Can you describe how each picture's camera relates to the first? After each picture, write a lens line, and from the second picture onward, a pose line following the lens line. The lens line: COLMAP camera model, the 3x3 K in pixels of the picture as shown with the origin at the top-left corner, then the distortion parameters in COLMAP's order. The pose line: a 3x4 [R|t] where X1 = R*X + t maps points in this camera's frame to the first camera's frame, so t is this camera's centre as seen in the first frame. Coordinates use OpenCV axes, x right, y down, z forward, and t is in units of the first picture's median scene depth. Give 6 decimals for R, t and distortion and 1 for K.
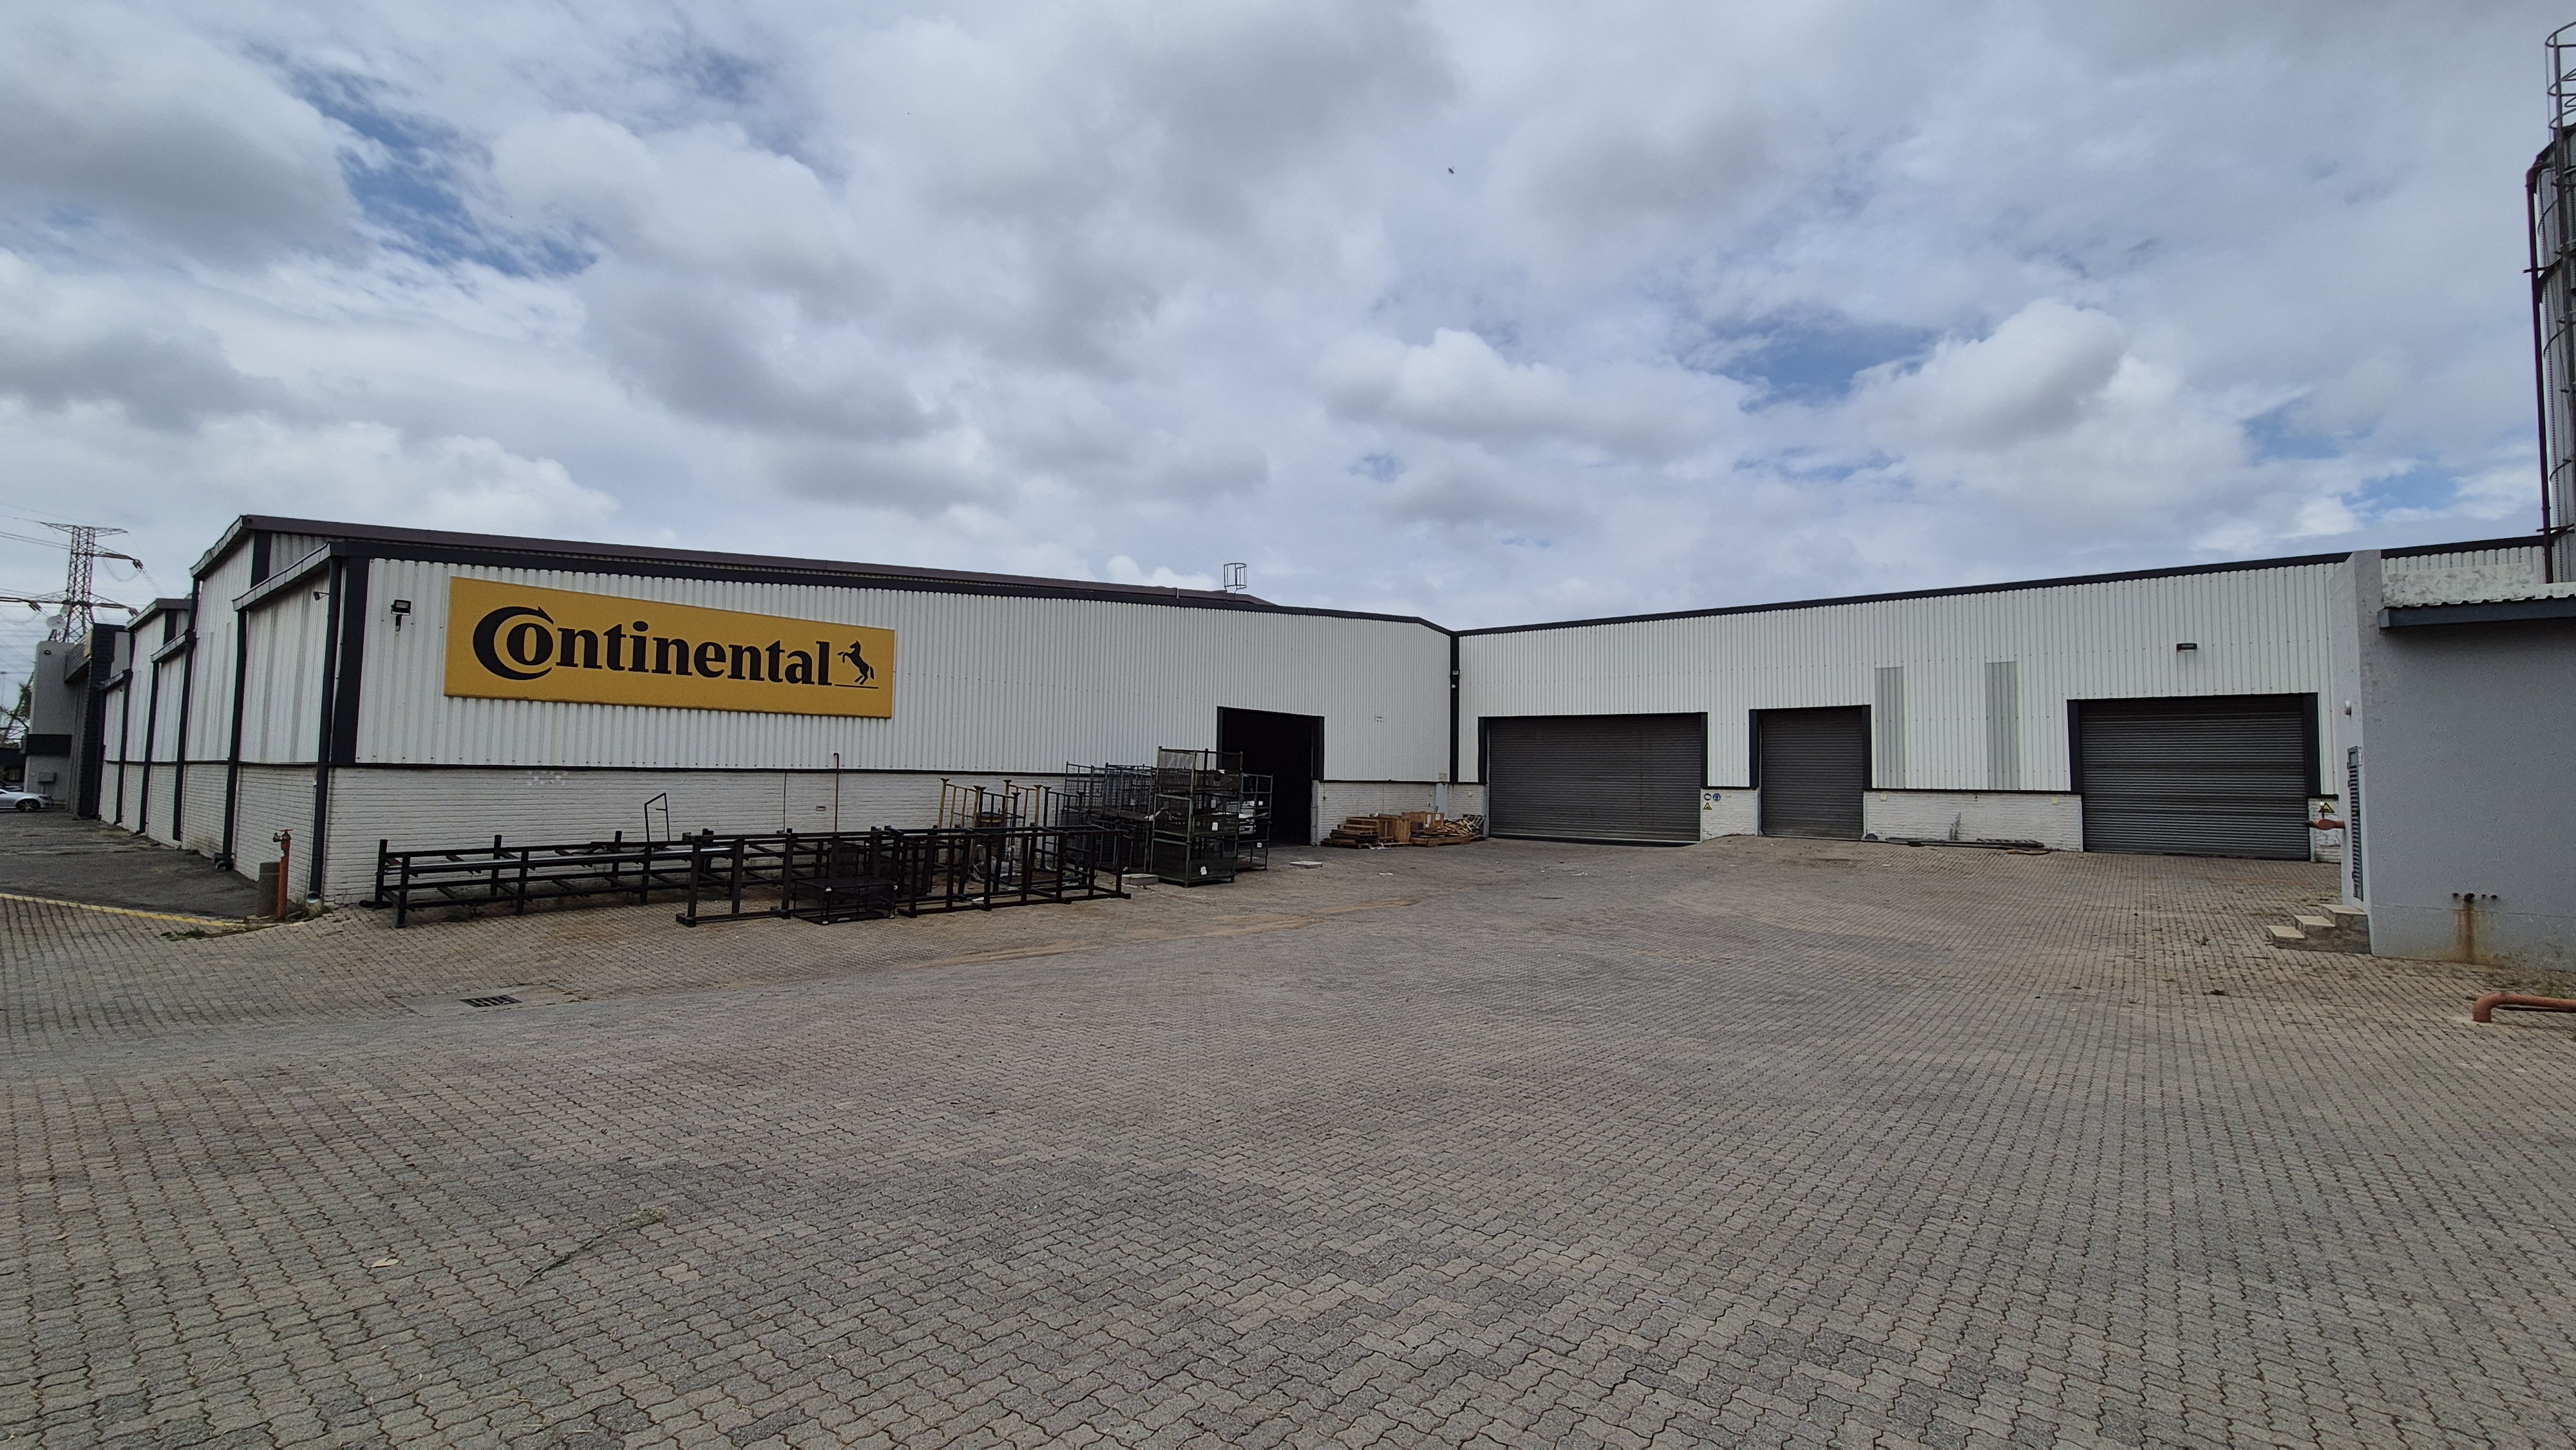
lens RADIAL K [[1057.6, 0, 1320.3], [0, 1057.6, 713.2], [0, 0, 1]] dist [0.001783, 0.000921]
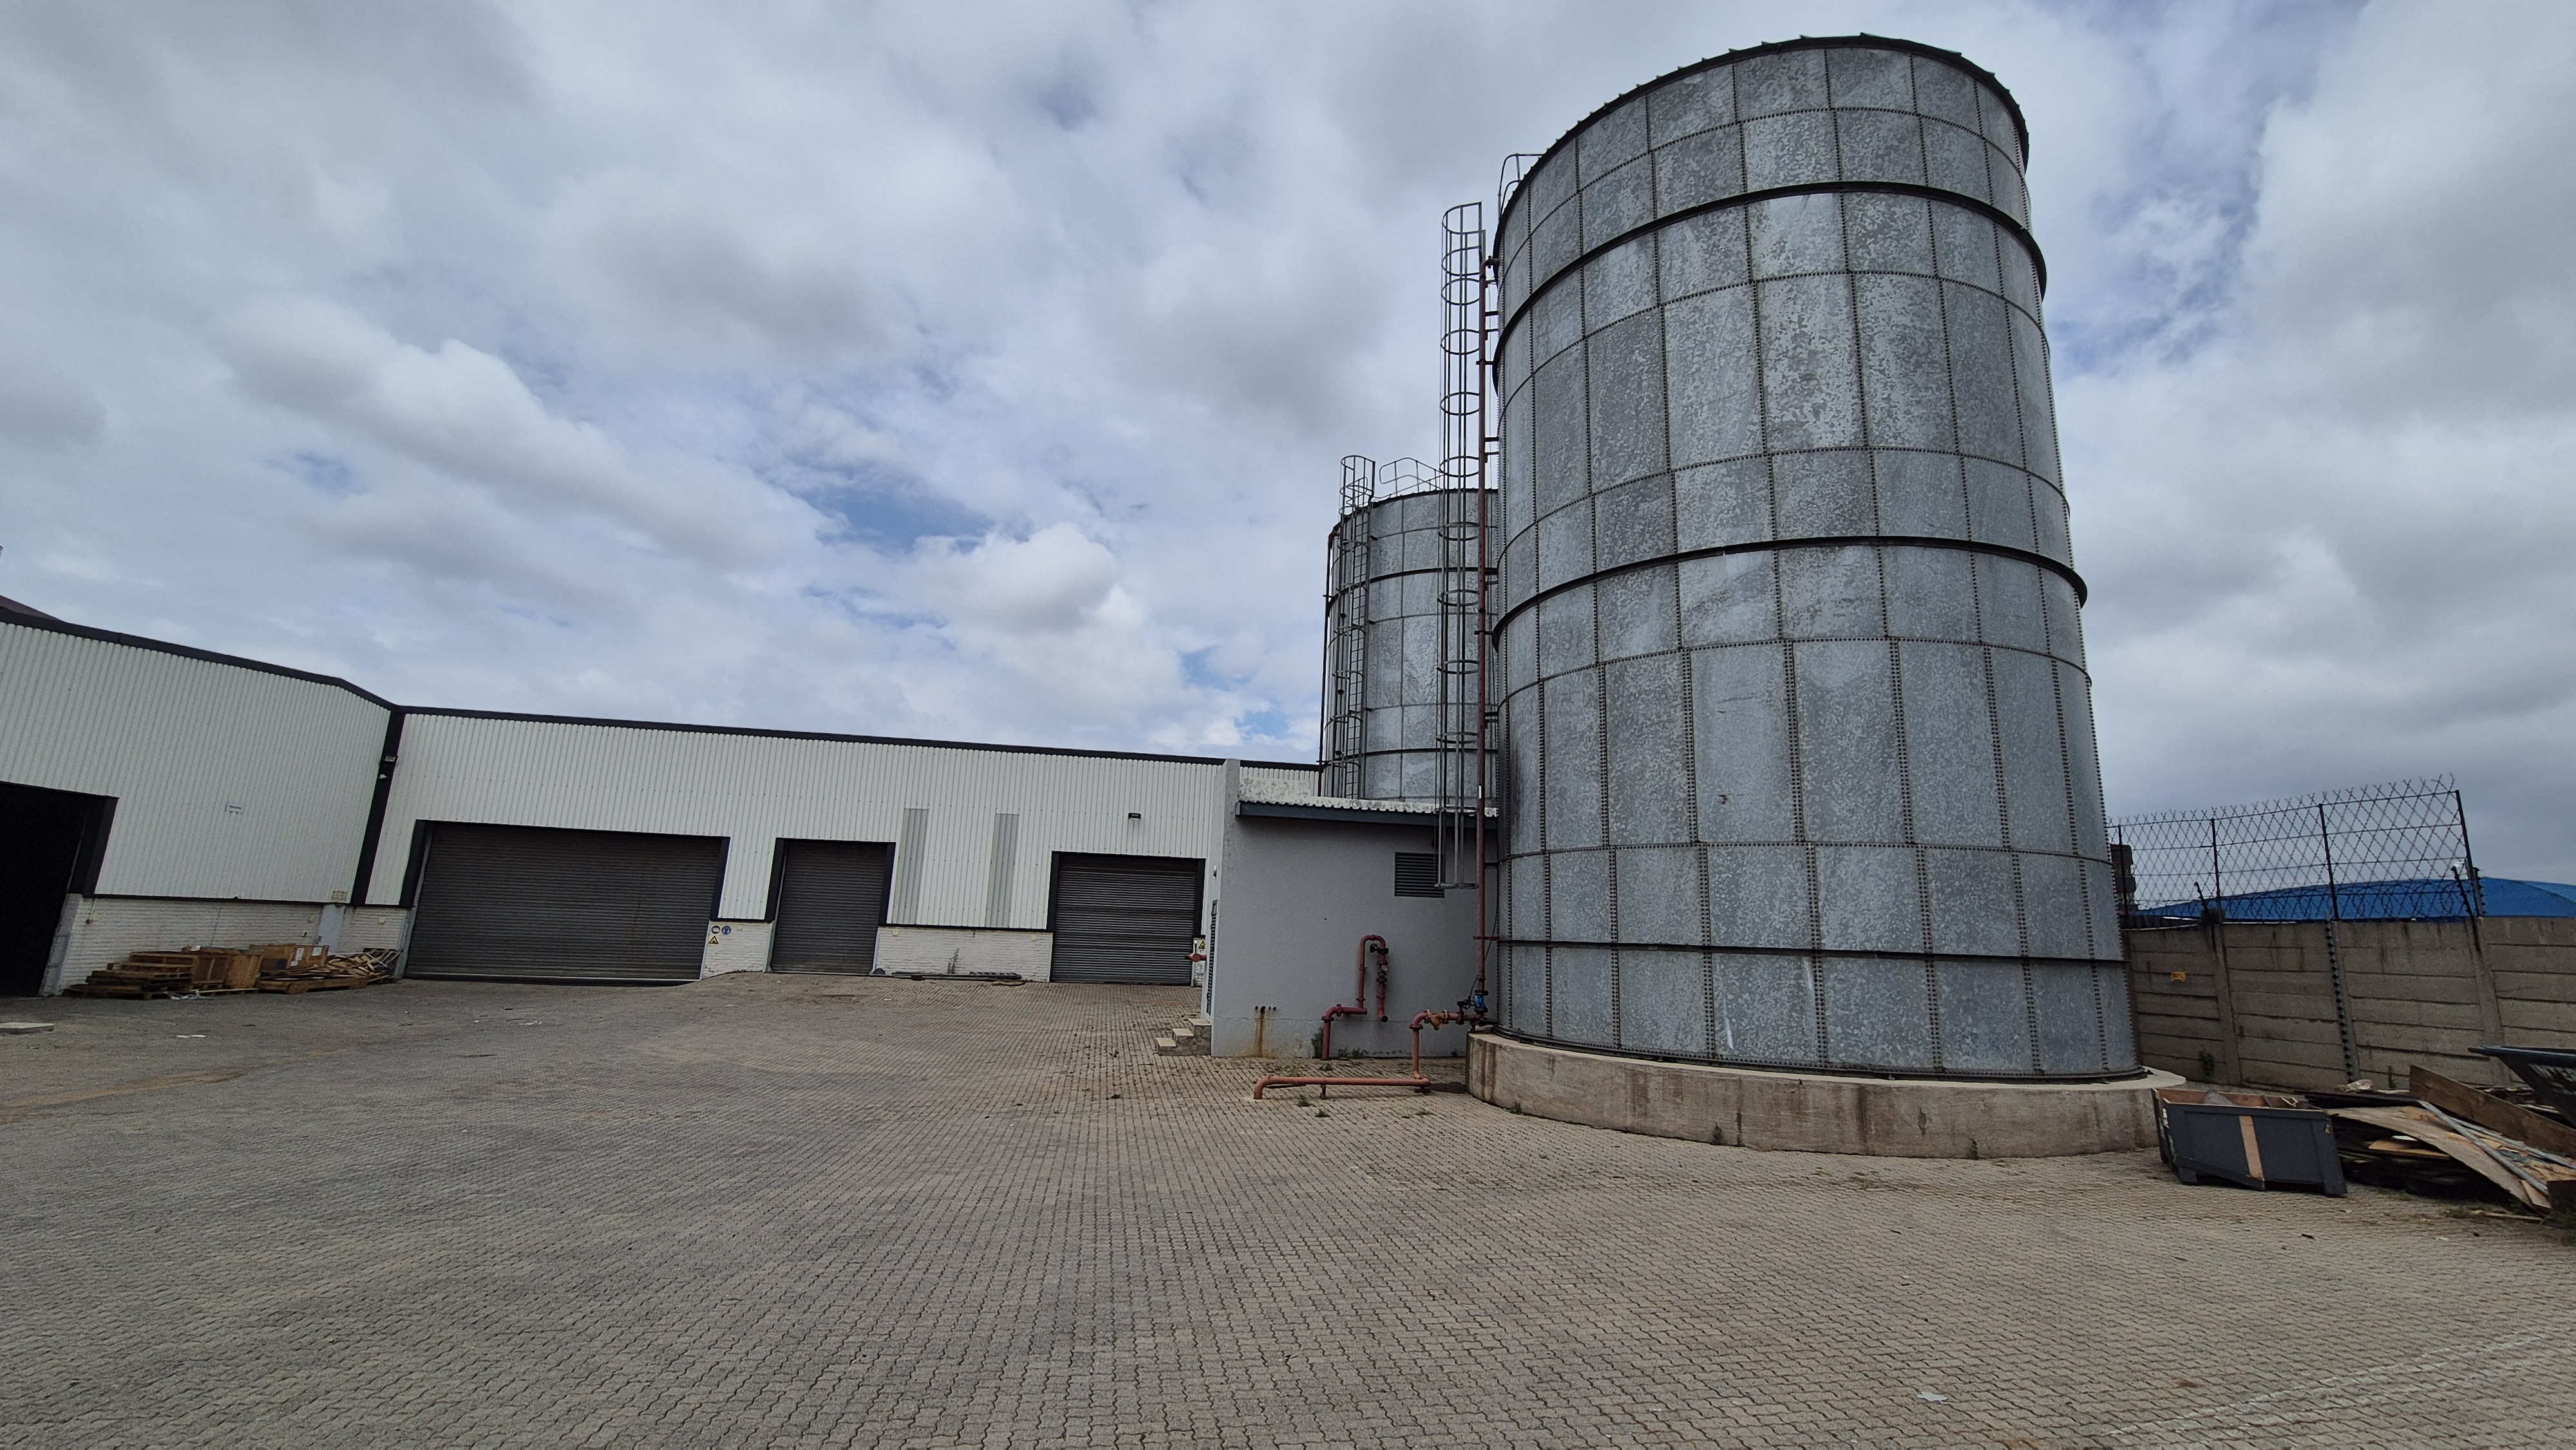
lens RADIAL K [[1048.7, 0, 1308.8], [0, 1048.7, 711.5], [0, 0, 1]] dist [-0.001328, 0.000095]
pose [[0.661298, 0.167414, 0.731203, 0.012277], [-0.073236, 0.984529, -0.159180, -0.000804], [-0.746540, 0.051715, 0.663328, -0.004064]]
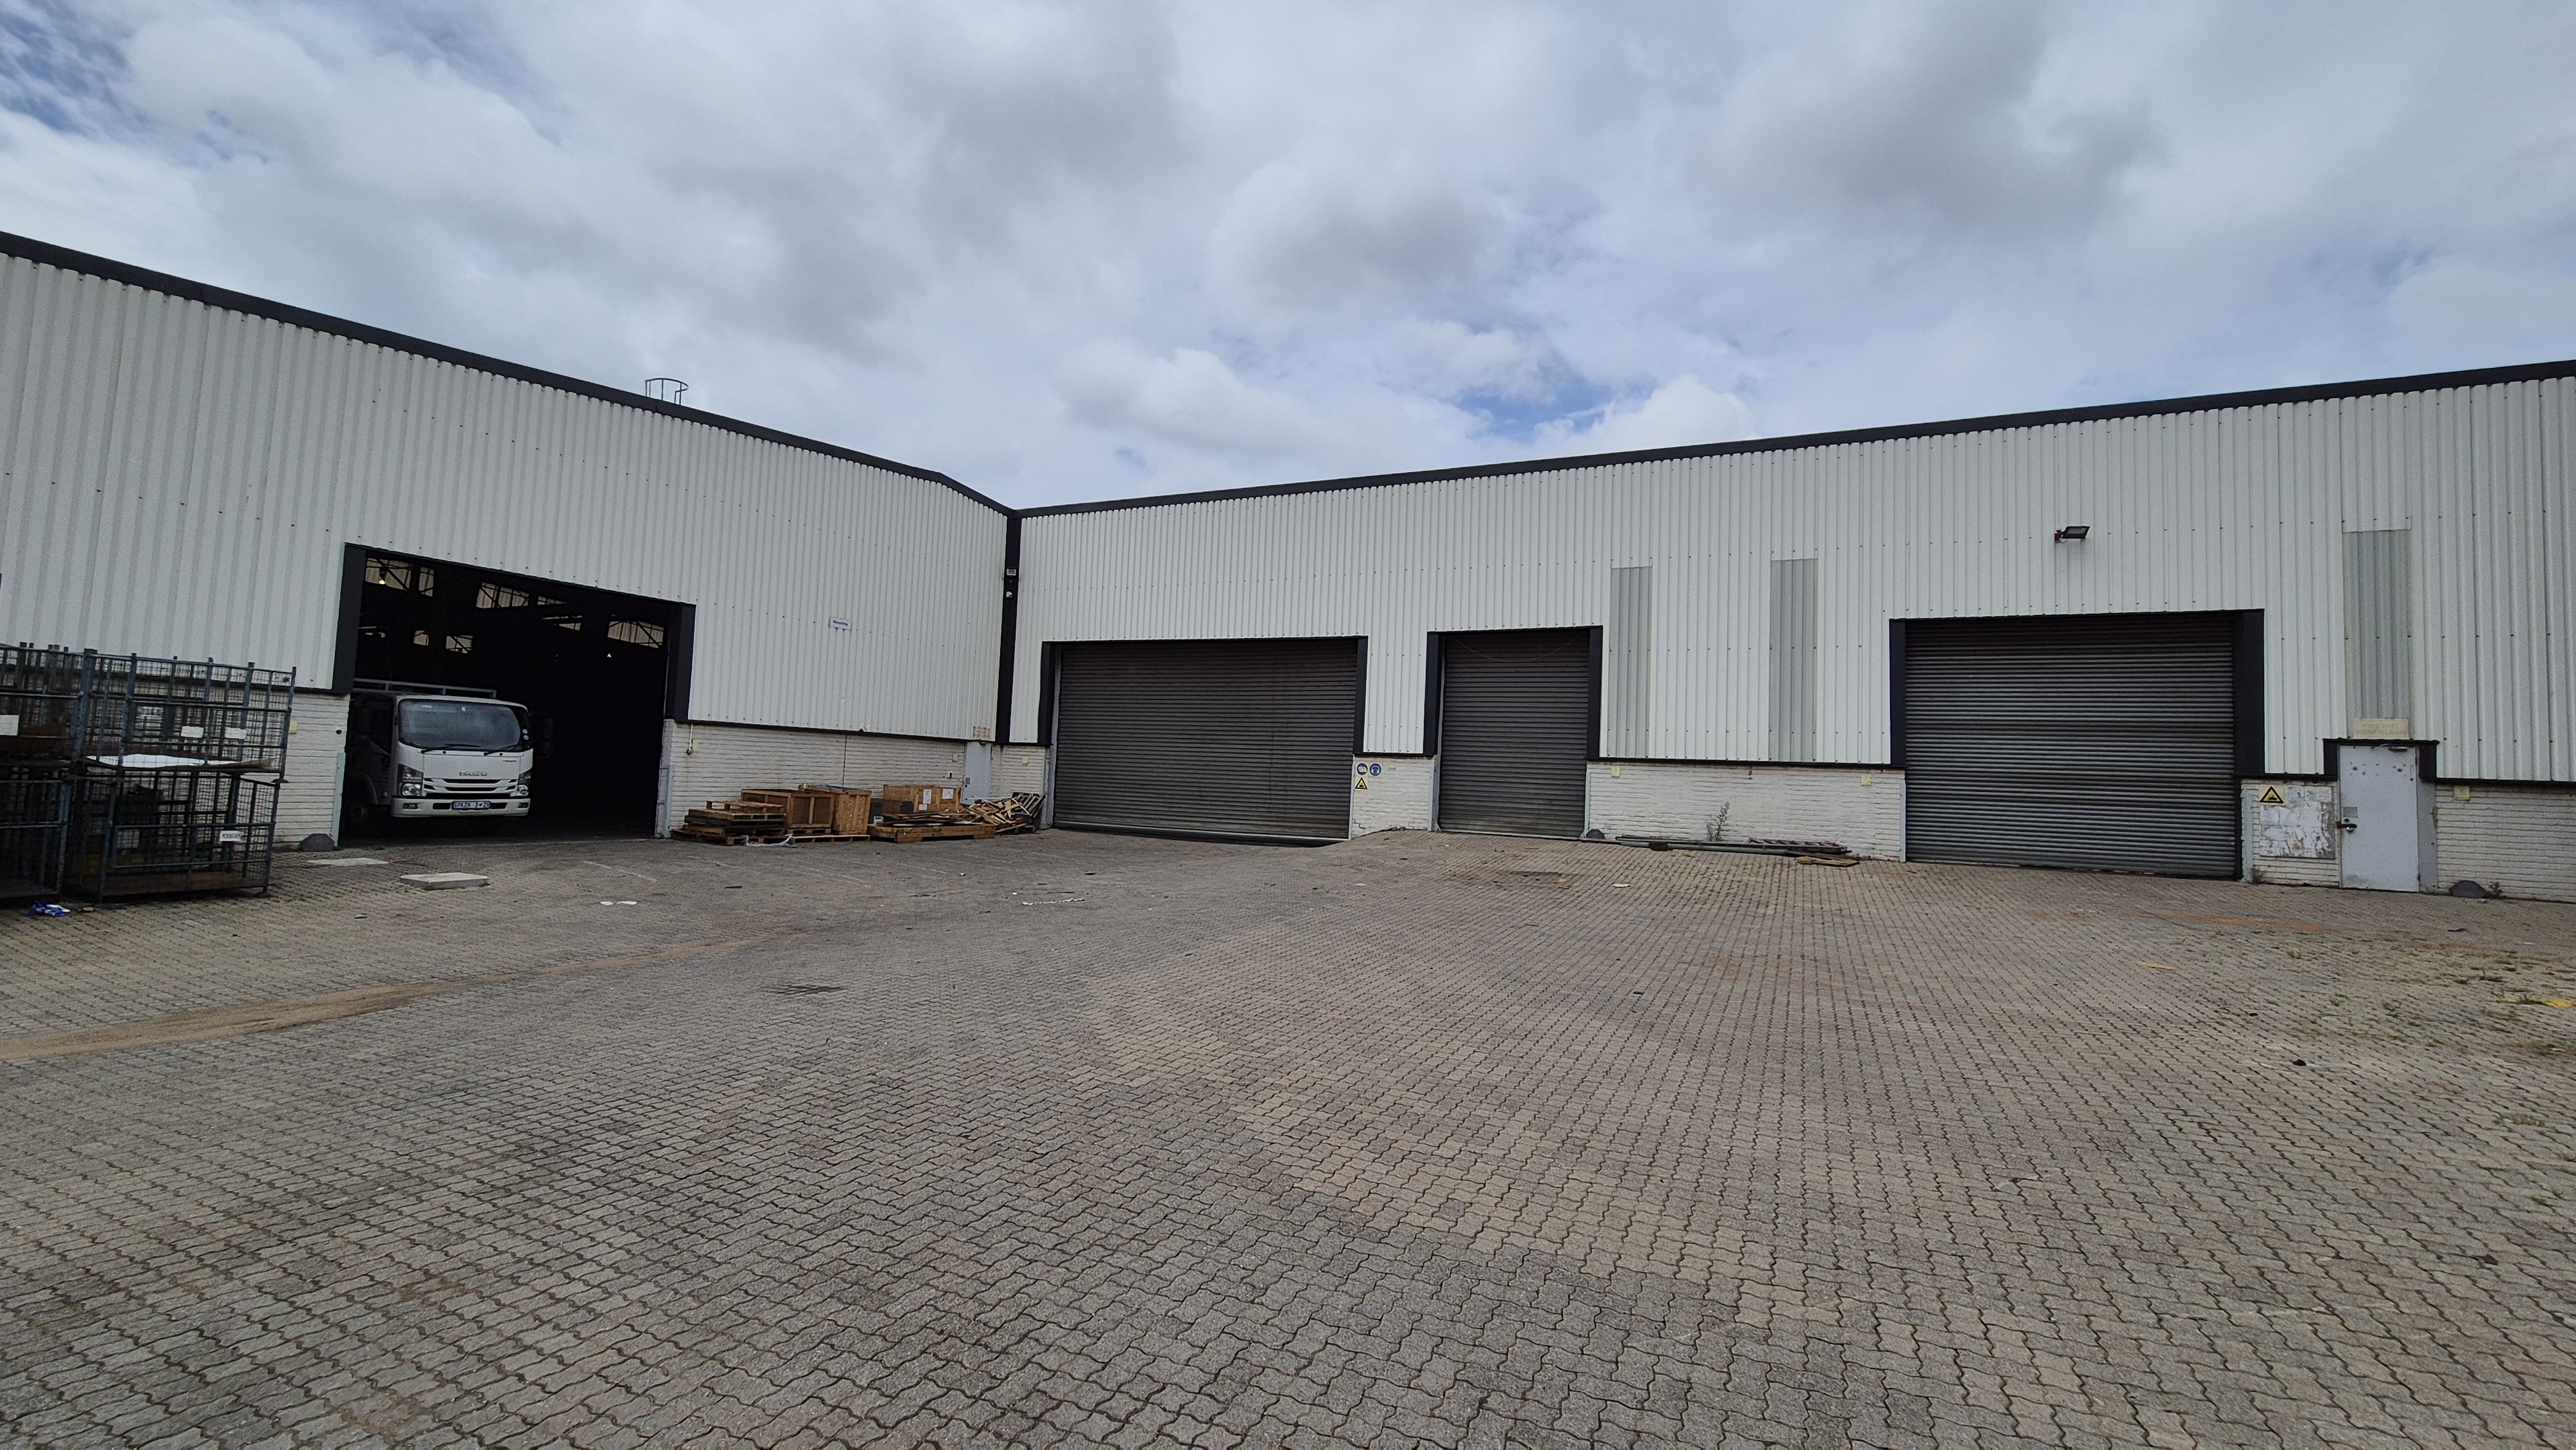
lens RADIAL K [[1057.6, 0, 1320.3], [0, 1057.6, 713.2], [0, 0, 1]] dist [0.001783, 0.000921]
pose [[0.973439, 0.037220, 0.225899, 0.315198], [-0.038427, 0.999261, 0.000943, 0.073875], [-0.225697, -0.009599, 0.974150, 0.618738]]
